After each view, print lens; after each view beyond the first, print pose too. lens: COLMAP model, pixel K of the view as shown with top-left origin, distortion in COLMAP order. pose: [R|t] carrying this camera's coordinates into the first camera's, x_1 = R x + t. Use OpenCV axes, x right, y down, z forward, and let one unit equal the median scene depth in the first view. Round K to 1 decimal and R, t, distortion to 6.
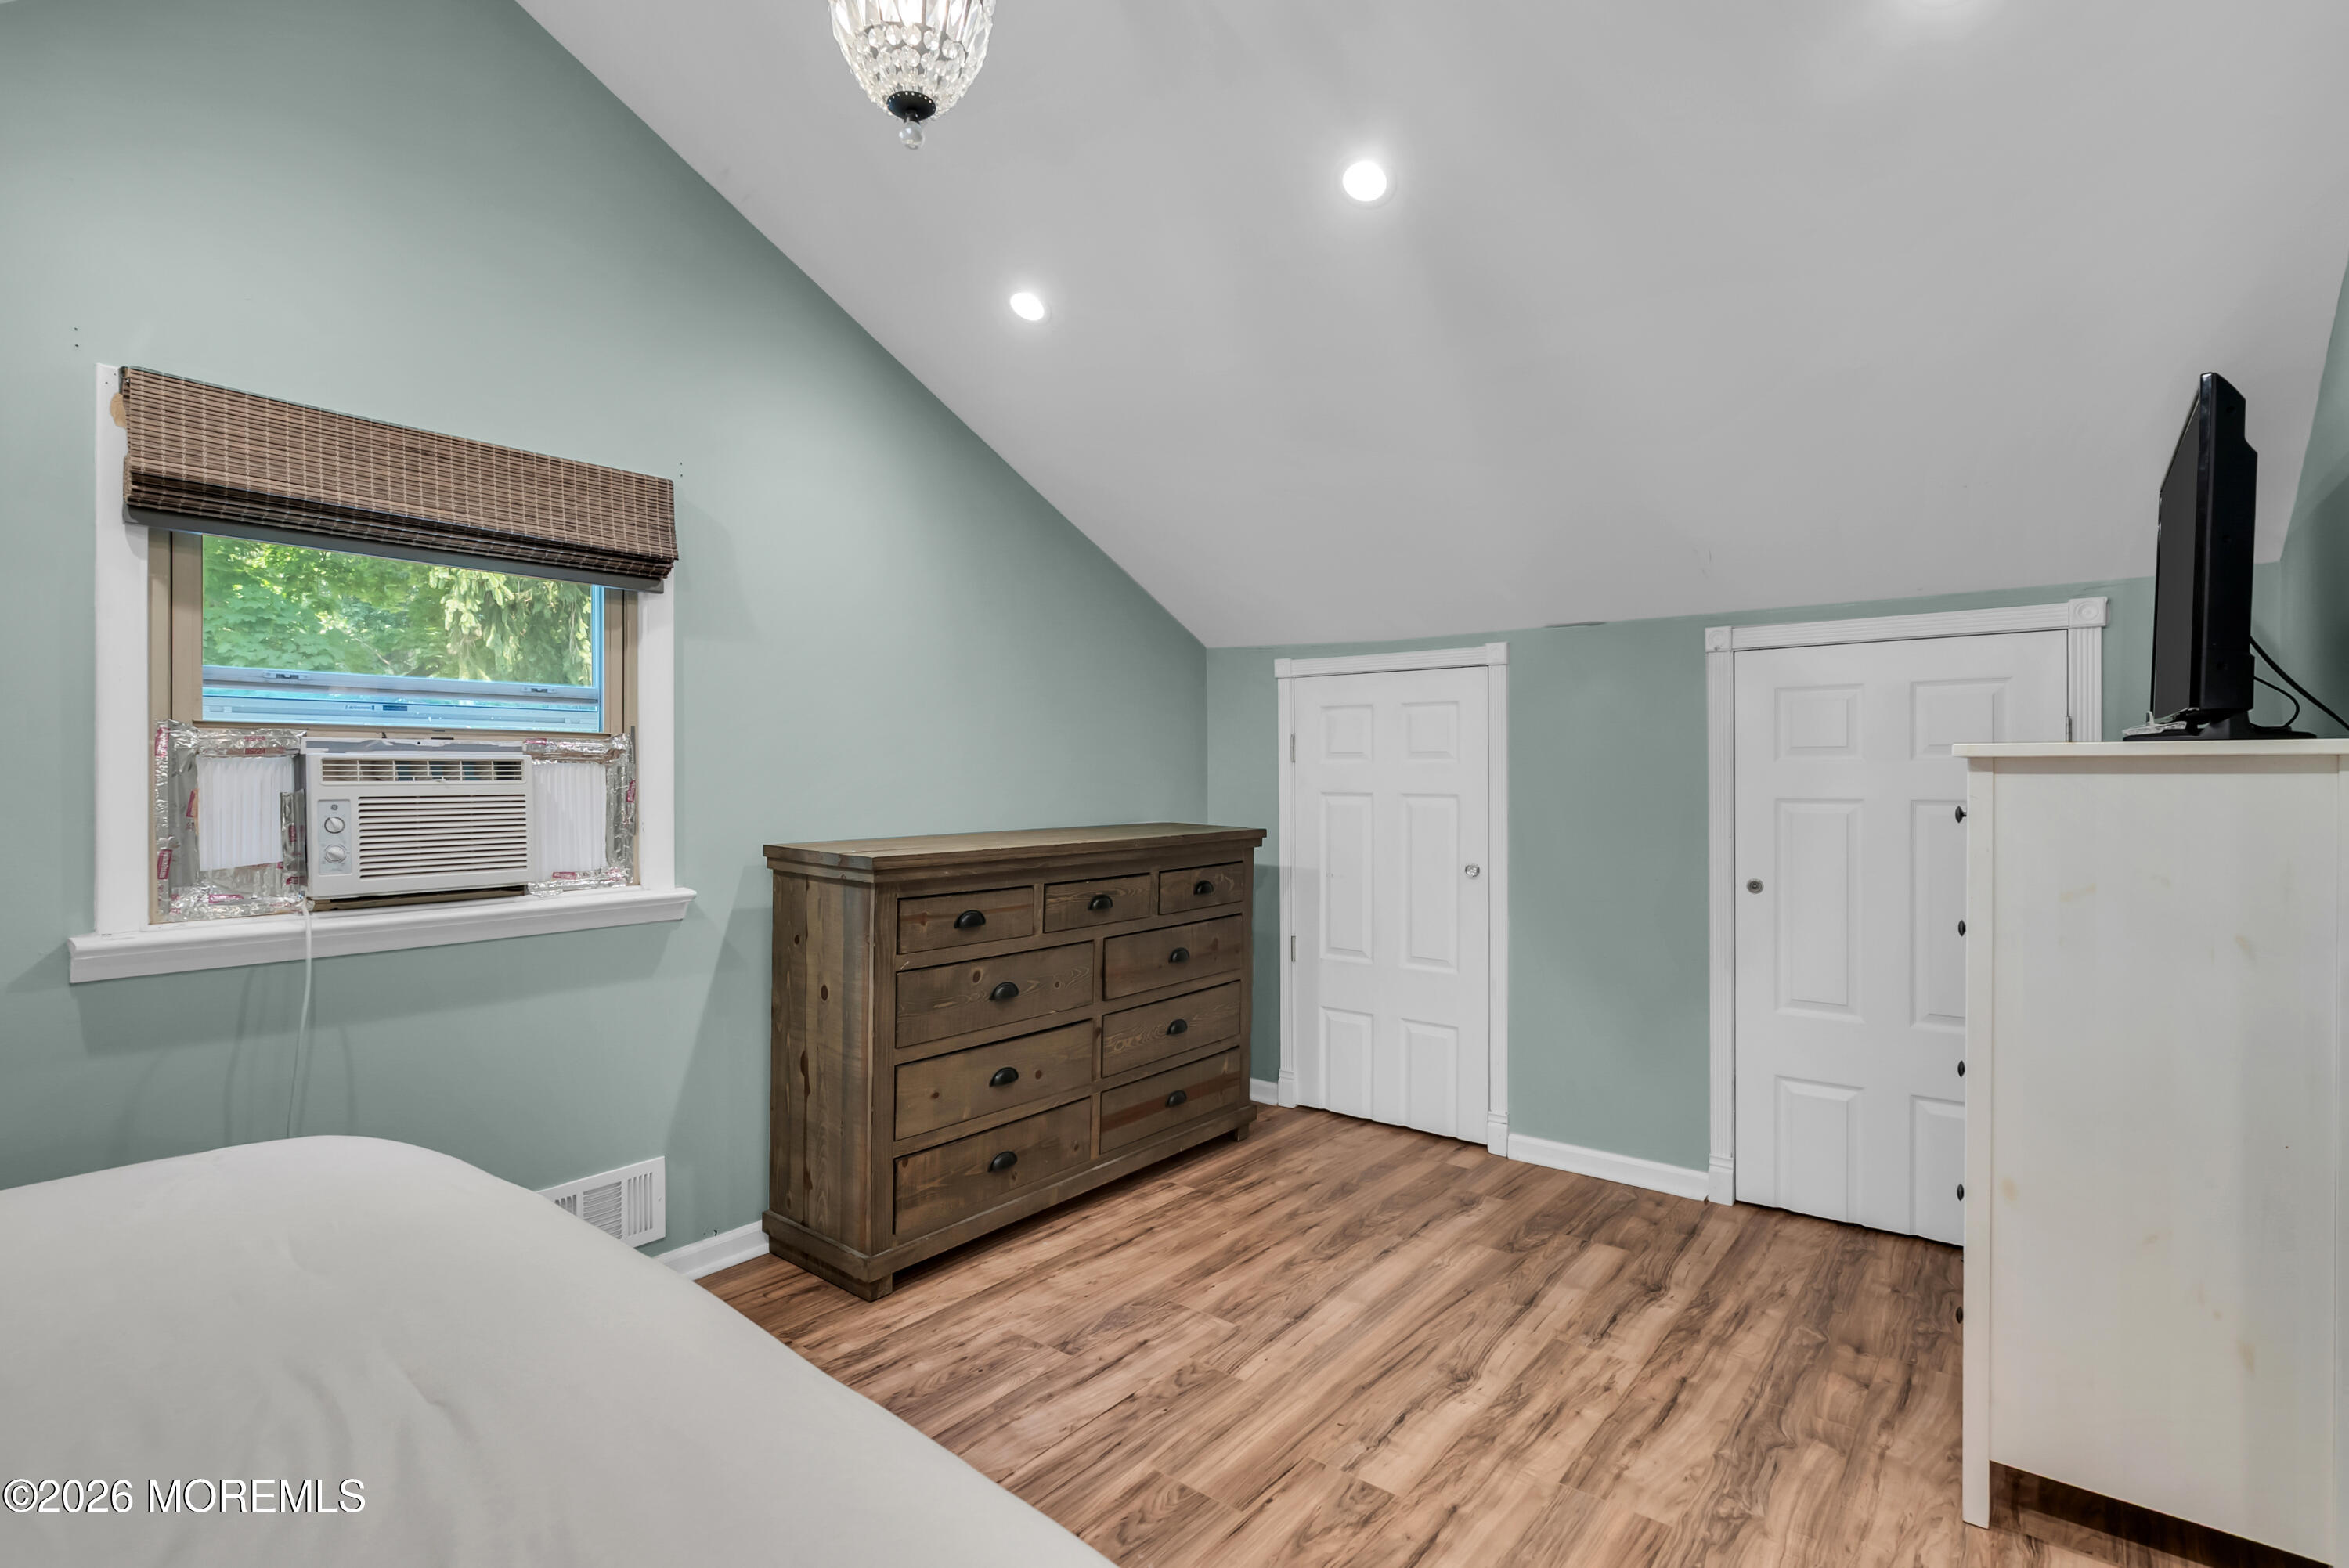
lens RADIAL K [[1121.2, 0, 1174.8], [0, 1121.2, 778.3], [0, 0, 1]] dist [-0.015552, 0.000617]
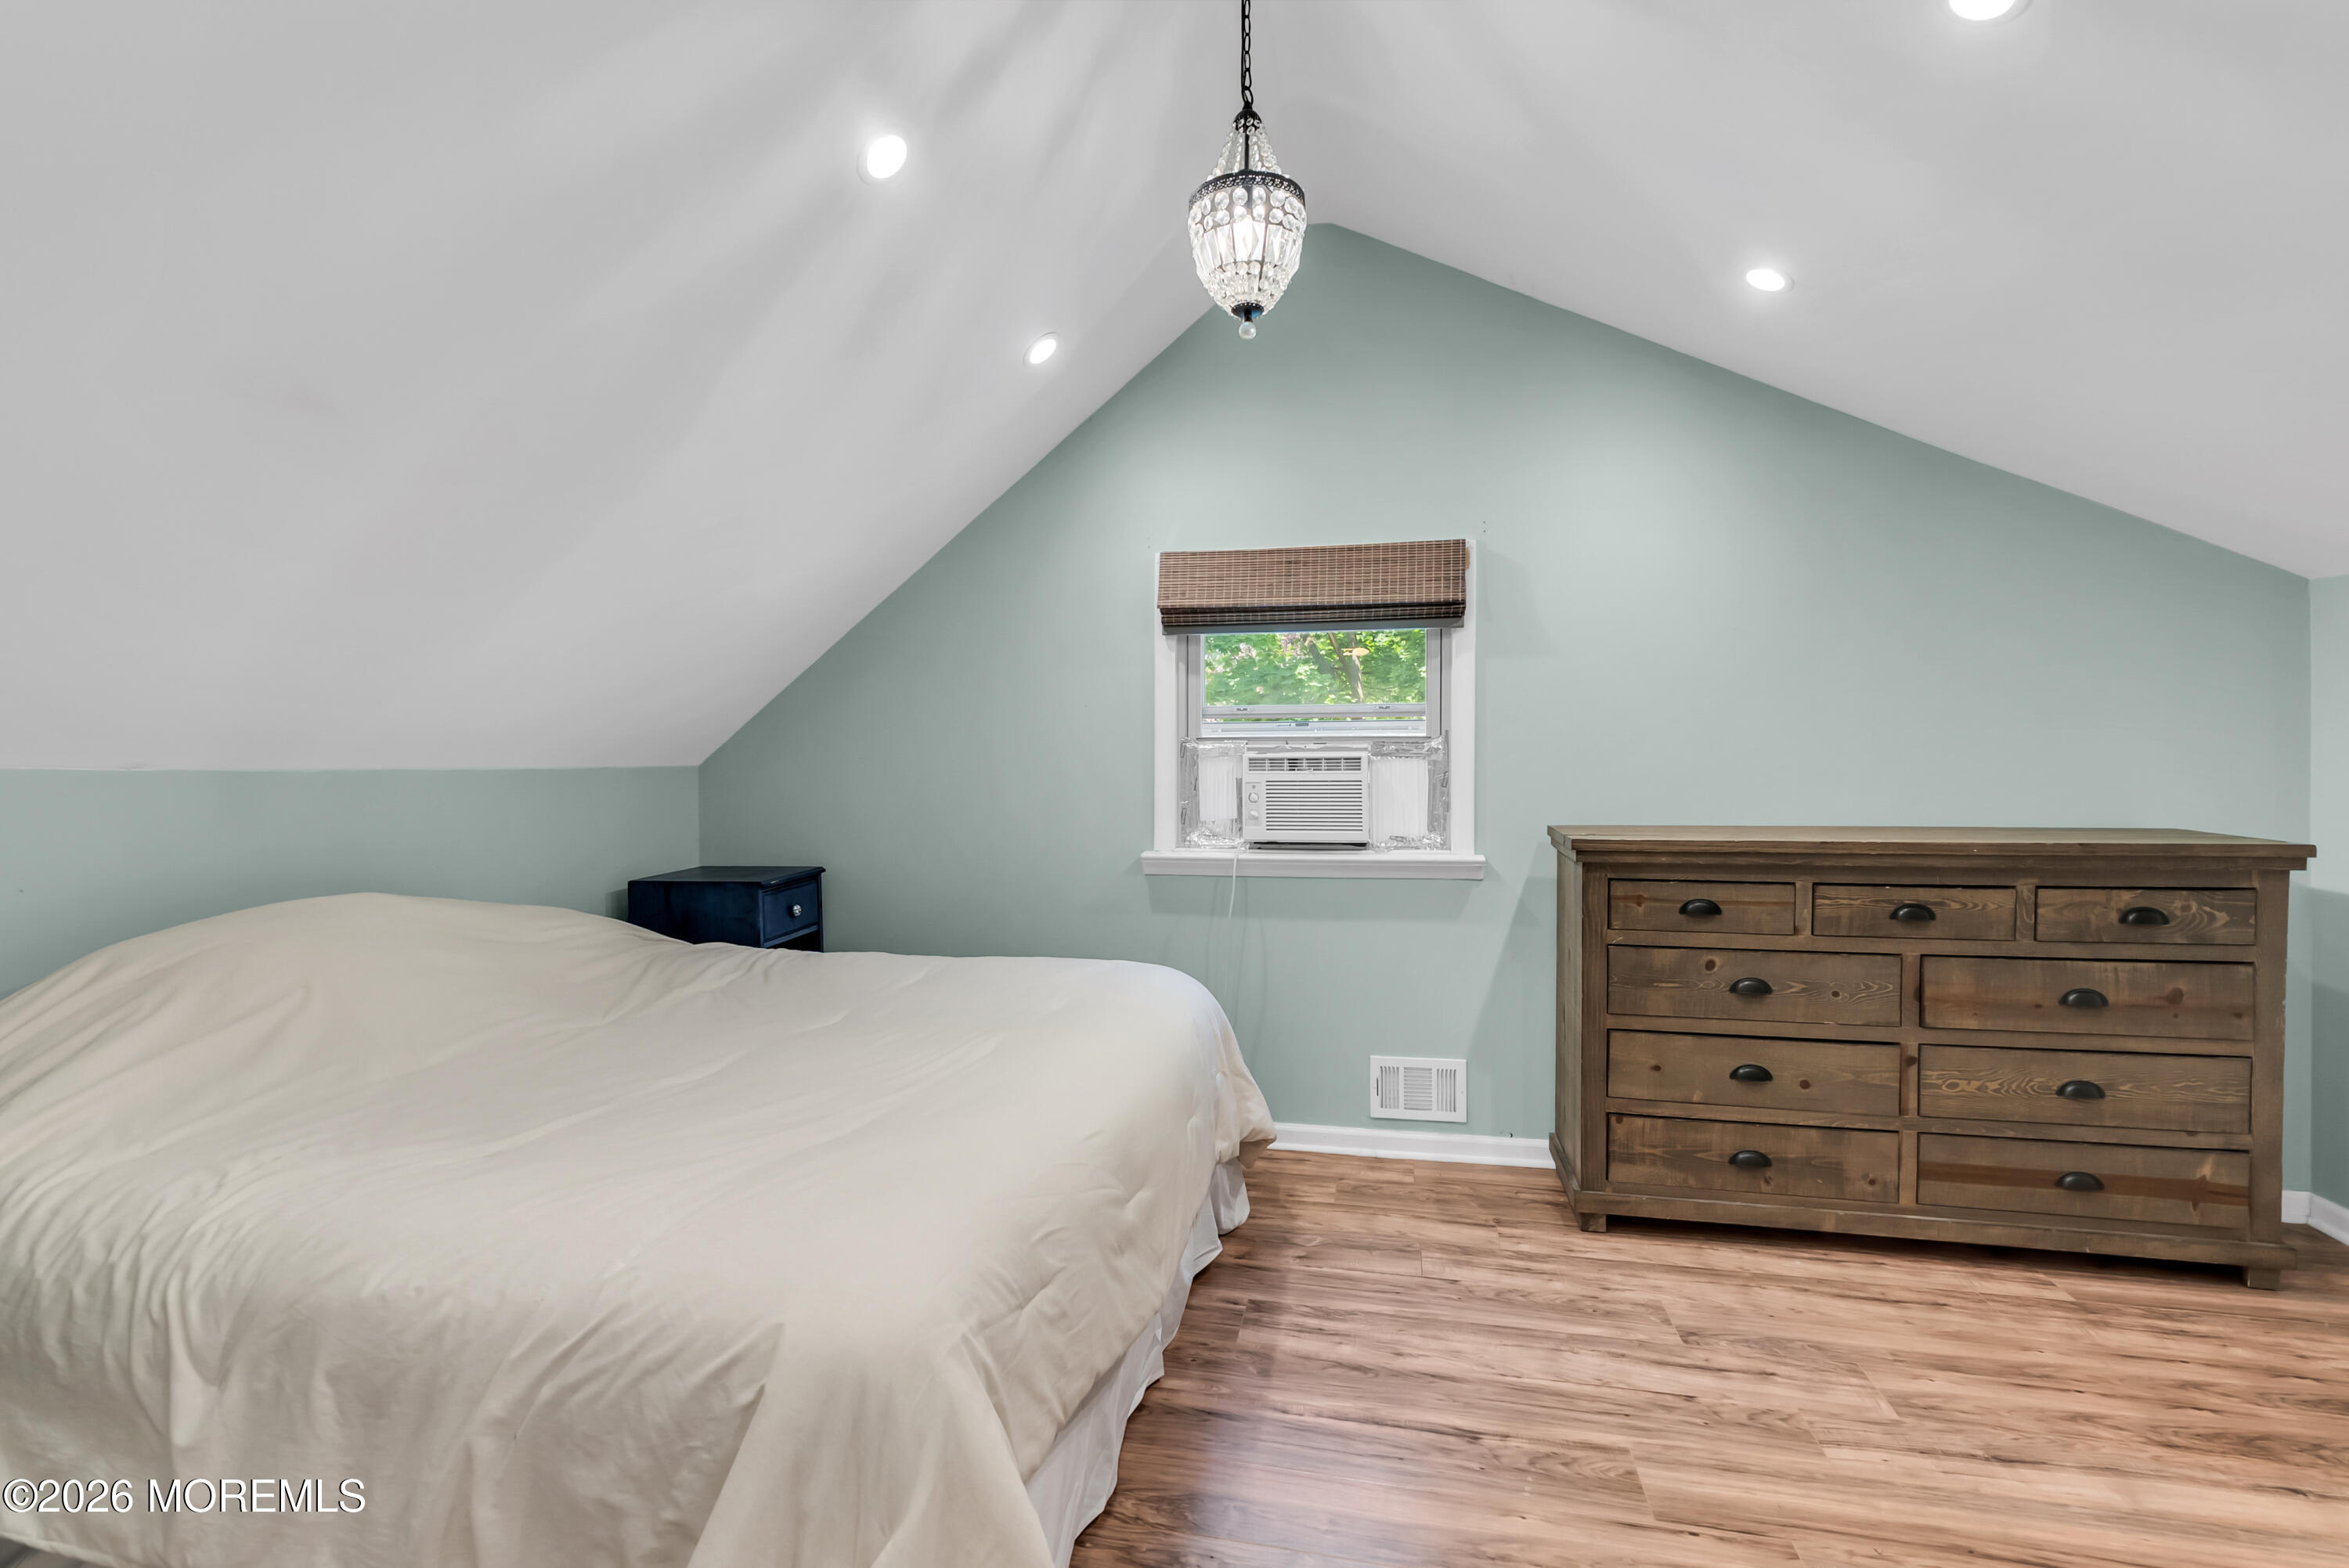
lens RADIAL K [[1051.6, 0, 1168.0], [0, 1051.6, 778.1], [0, 0, 1]] dist [-0.003063, 0.001494]
pose [[0.445977, 0.009516, -0.894994, 0.486806], [0.001240, 0.999936, 0.011250, -0.004008], [0.895044, -0.006127, 0.445936, 0.146503]]
